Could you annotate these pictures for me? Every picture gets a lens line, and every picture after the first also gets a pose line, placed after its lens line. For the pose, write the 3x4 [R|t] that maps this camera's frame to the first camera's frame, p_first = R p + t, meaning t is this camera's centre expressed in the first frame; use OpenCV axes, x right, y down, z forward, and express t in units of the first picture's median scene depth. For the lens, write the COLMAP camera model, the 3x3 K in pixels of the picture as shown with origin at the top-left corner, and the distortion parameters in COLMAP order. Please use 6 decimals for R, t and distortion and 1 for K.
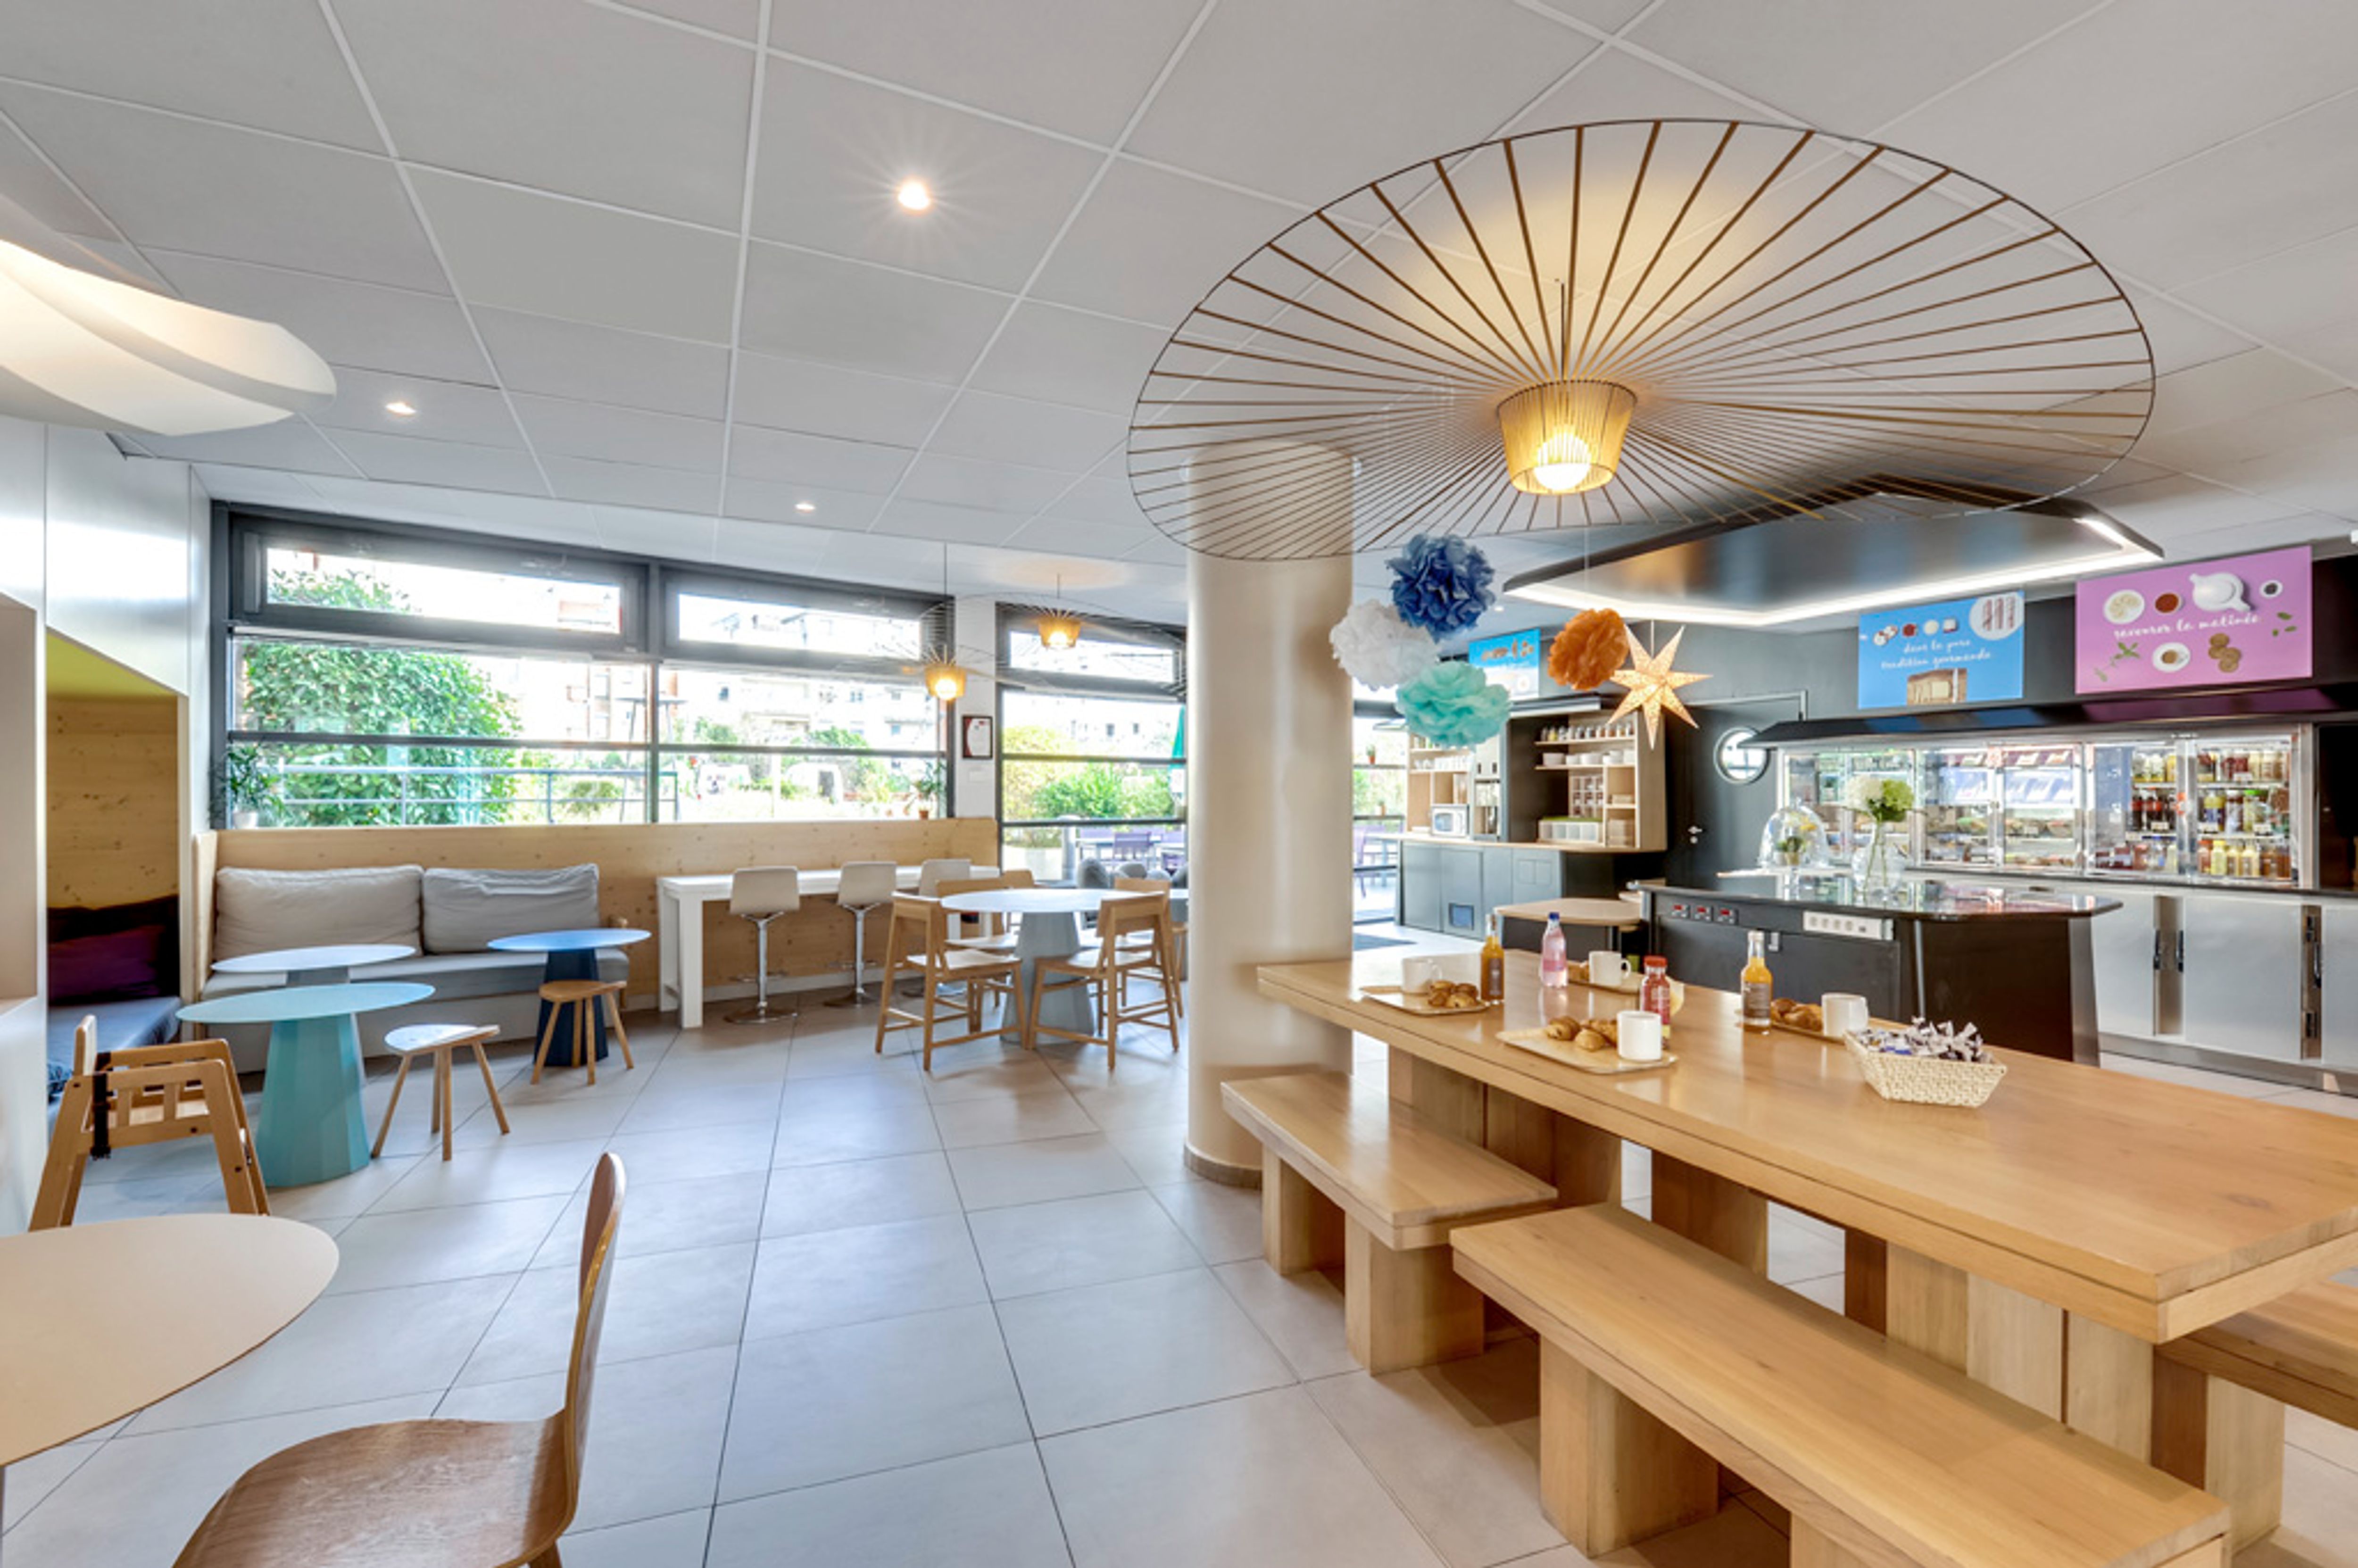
lens RADIAL K [[1038.8, 0, 1159.5], [0, 1038.8, 789.3], [0, 0, 1]] dist [-0.001869, 0.000059]
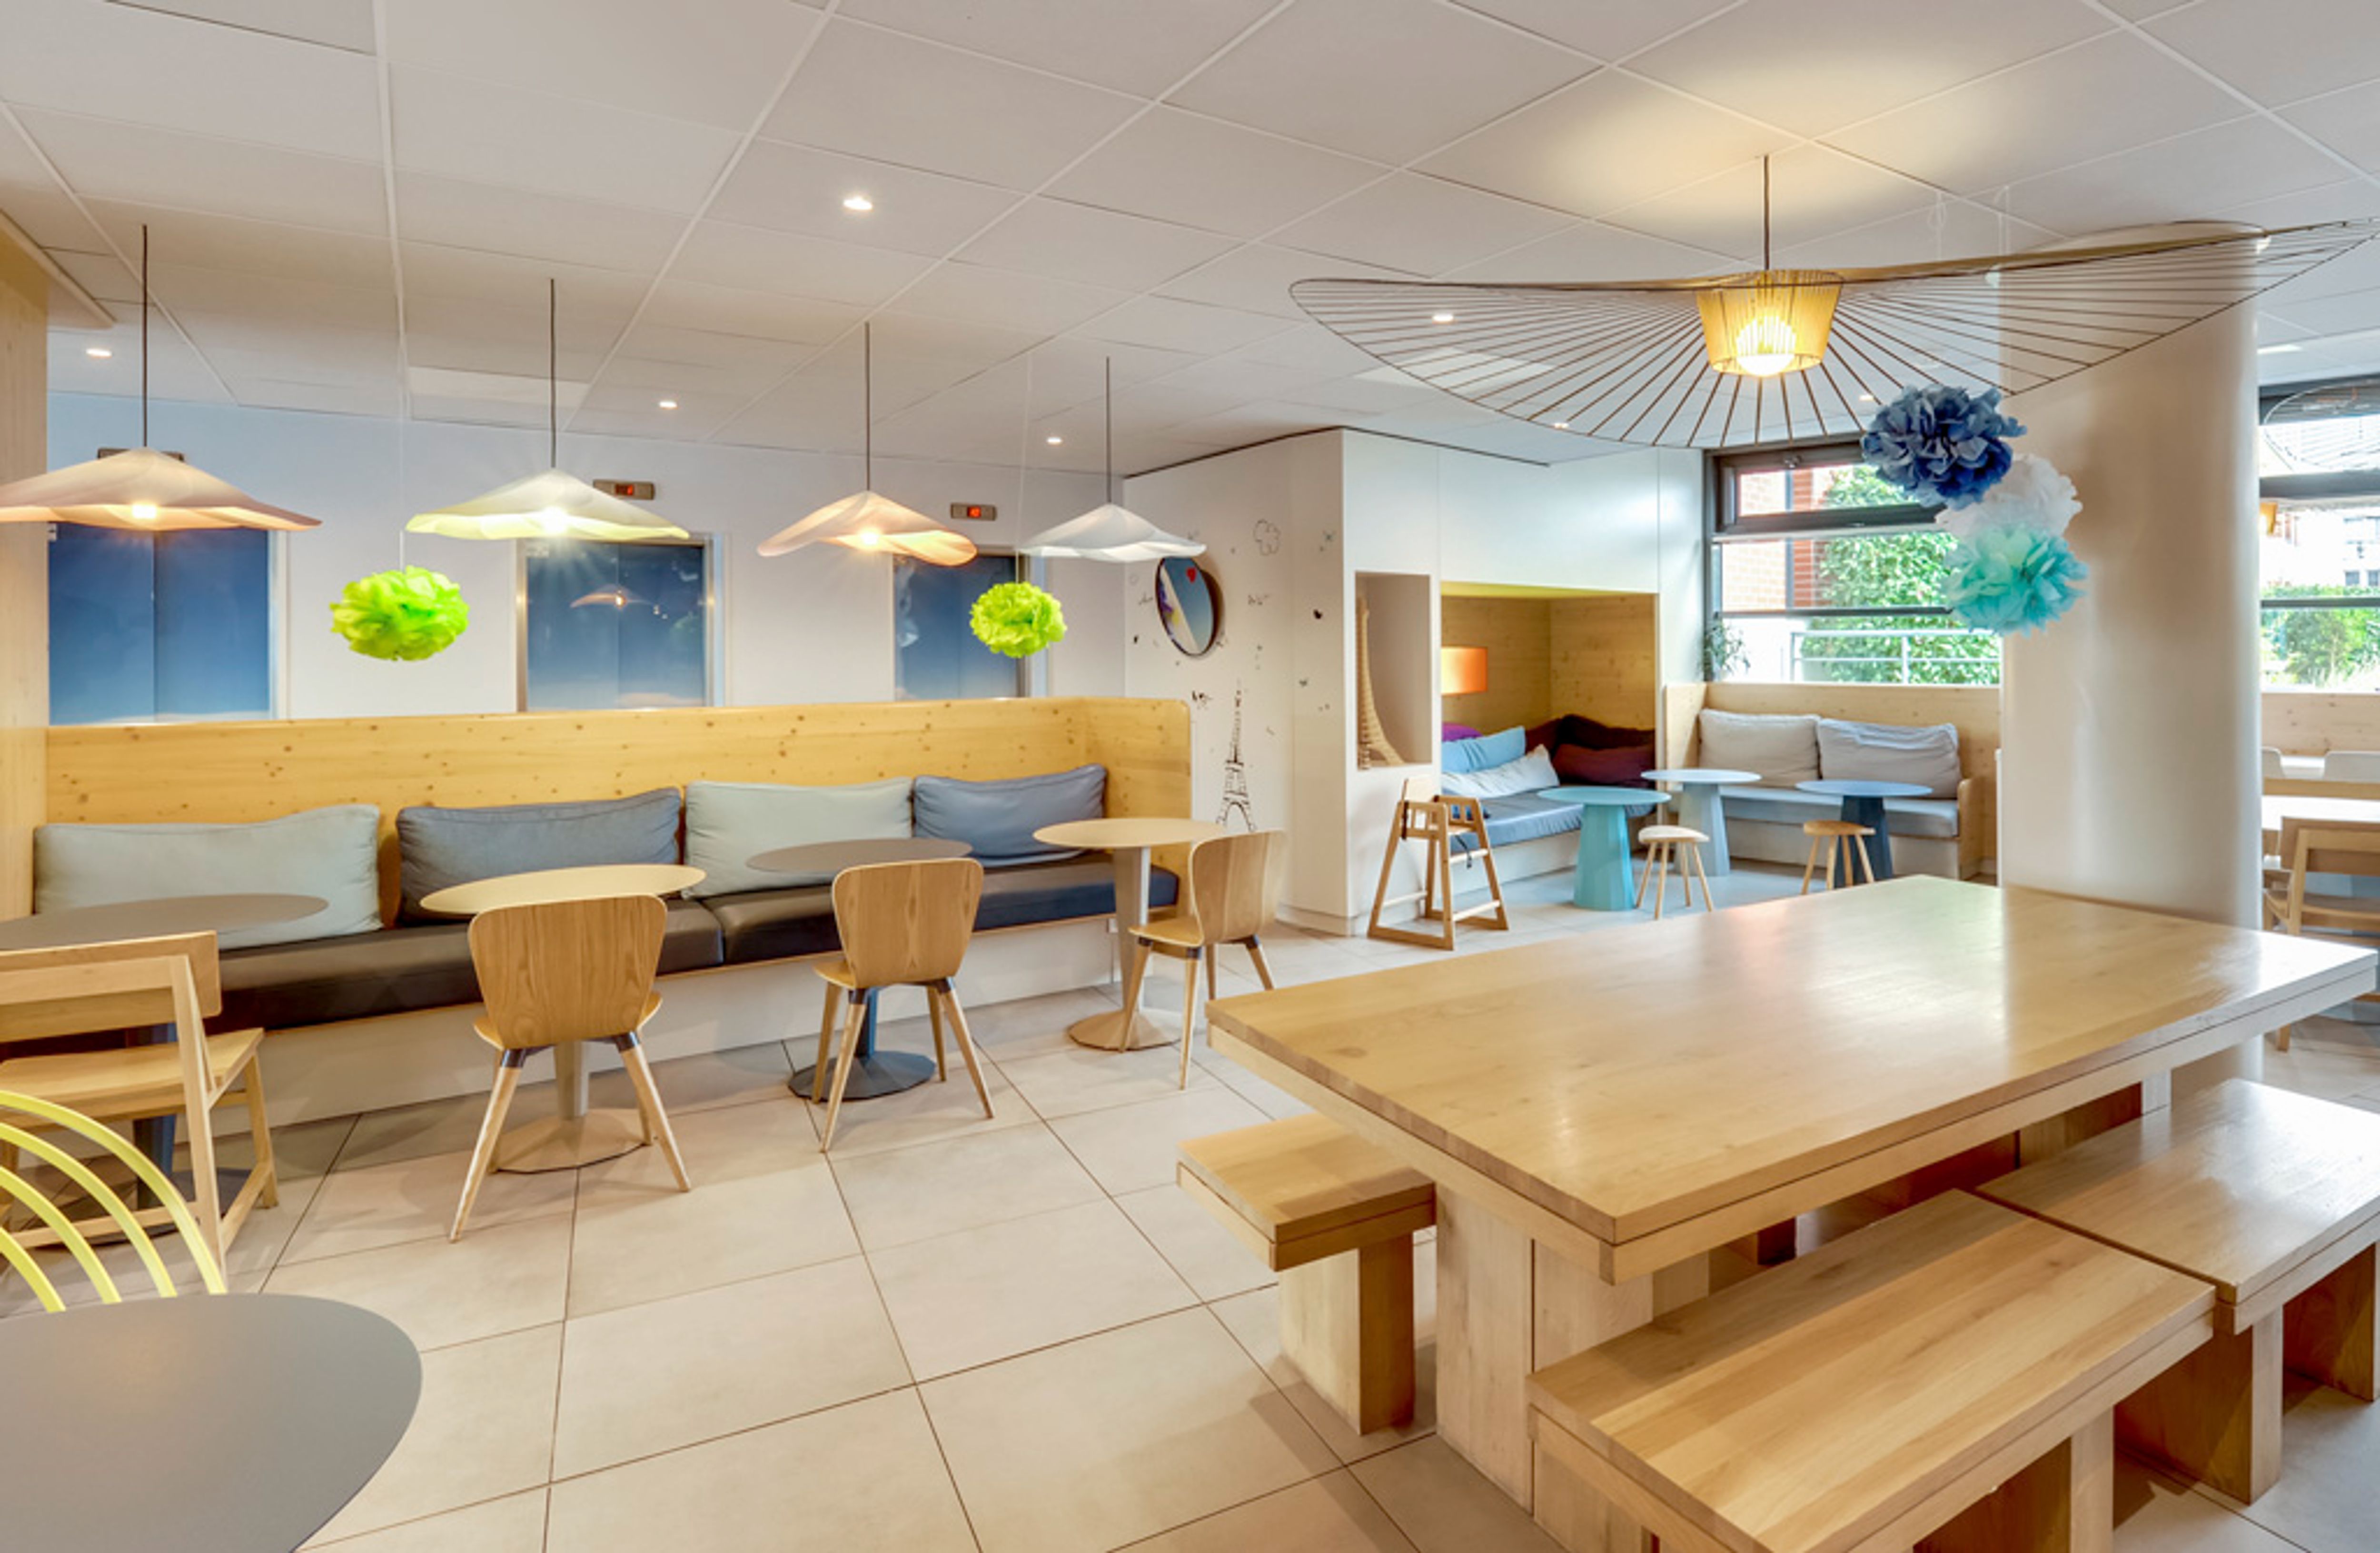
lens RADIAL K [[1229.0, 0, 1315.3], [0, 1229.0, 645.6], [0, 0, 1]] dist [0.012664, -0.001226]
pose [[0.172342, 0.001449, -0.985036, 0.597708], [0.008993, 0.999955, 0.003045, -0.018744], [0.984996, -0.009384, 0.172321, 0.166516]]
